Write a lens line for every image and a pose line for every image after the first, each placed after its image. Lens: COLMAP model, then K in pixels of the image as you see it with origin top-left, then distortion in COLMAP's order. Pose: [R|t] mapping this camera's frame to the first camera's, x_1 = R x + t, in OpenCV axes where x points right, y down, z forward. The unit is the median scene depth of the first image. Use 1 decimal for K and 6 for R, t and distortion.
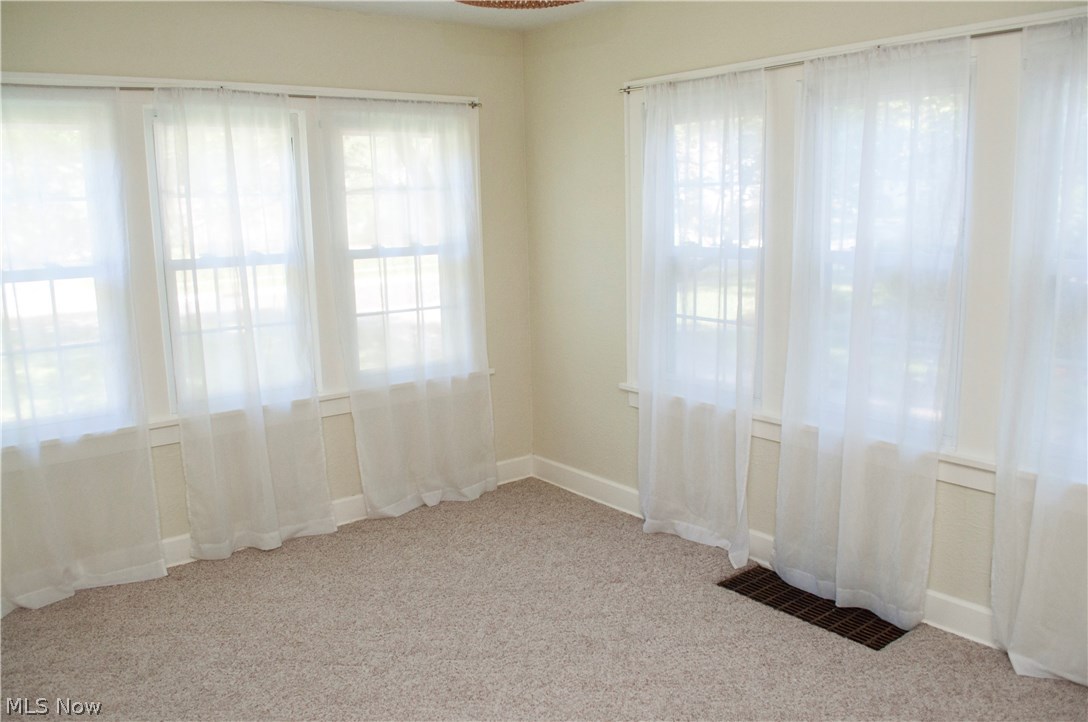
lens RADIAL K [[869.3, 0, 544.0], [0, 869.3, 361.0], [0, 0, 1]] dist [-0.073604, 0.010782]
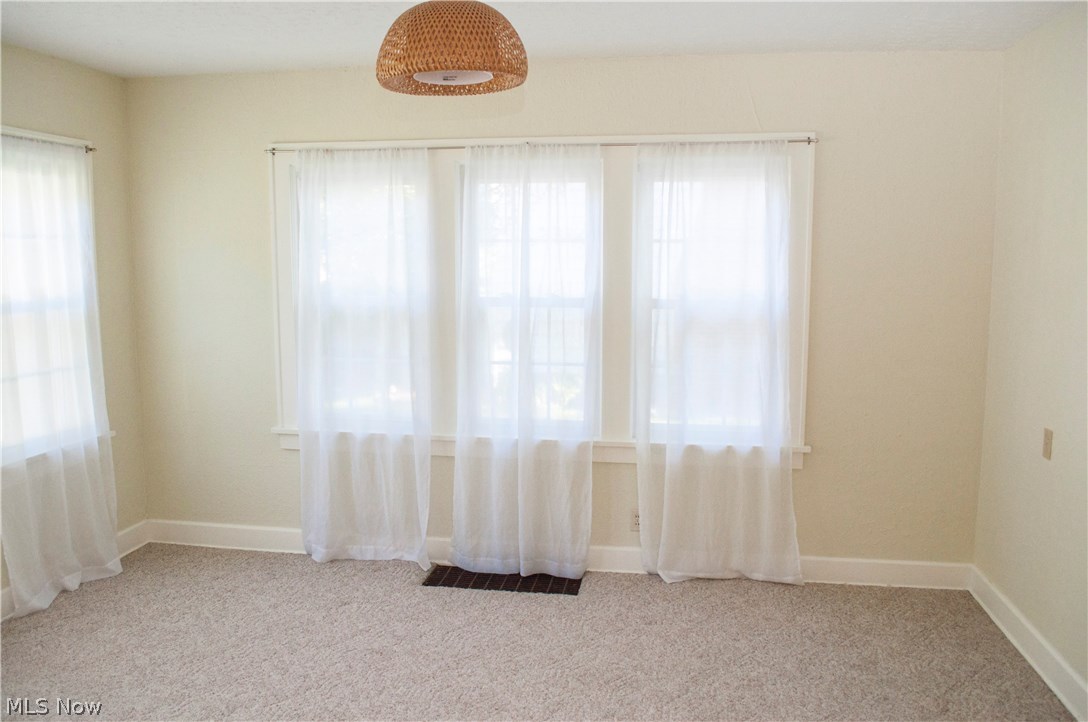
lens RADIAL K [[869.3, 0, 544.0], [0, 869.3, 361.0], [0, 0, 1]] dist [-0.073604, 0.010782]
pose [[0.728075, -0.059322, 0.682925, -0.418235], [0.102852, 0.994424, -0.023271, 0.003580], [-0.677737, 0.087183, 0.730117, 0.019409]]
